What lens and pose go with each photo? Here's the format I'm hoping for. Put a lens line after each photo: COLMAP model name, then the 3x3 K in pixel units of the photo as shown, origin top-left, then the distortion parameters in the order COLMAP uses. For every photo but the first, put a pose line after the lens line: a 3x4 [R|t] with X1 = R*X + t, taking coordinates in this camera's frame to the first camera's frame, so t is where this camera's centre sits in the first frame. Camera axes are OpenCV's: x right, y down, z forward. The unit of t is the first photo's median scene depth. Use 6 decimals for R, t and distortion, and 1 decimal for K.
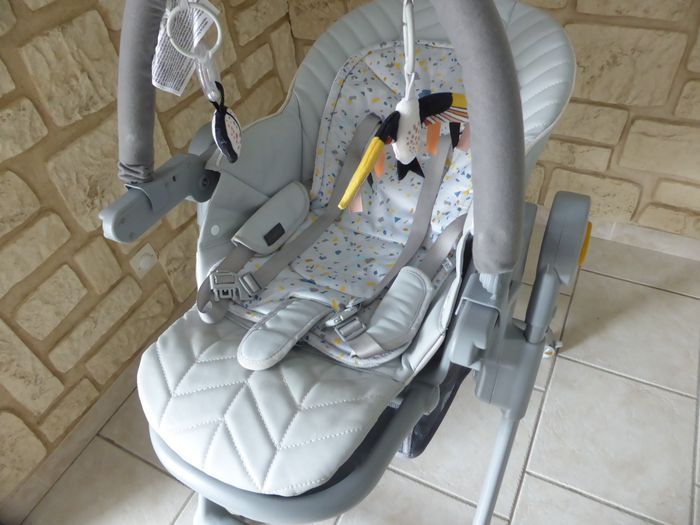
lens RADIAL K [[510.0, 0, 347.1], [0, 510.0, 267.9], [0, 0, 1]] dist [0.006922, 0.012266]
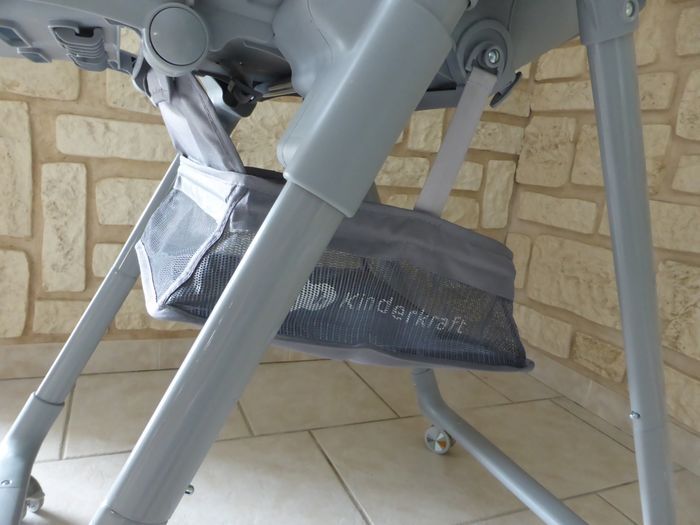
lens RADIAL K [[510.0, 0, 350.1], [0, 510.0, 264.2], [0, 0, 1]] dist [0.006922, 0.012266]
pose [[0.754293, 0.320407, -0.573045, 0.295158], [-0.586998, 0.720068, -0.370048, 0.221085], [0.294065, 0.615501, 0.731221, 0.356129]]
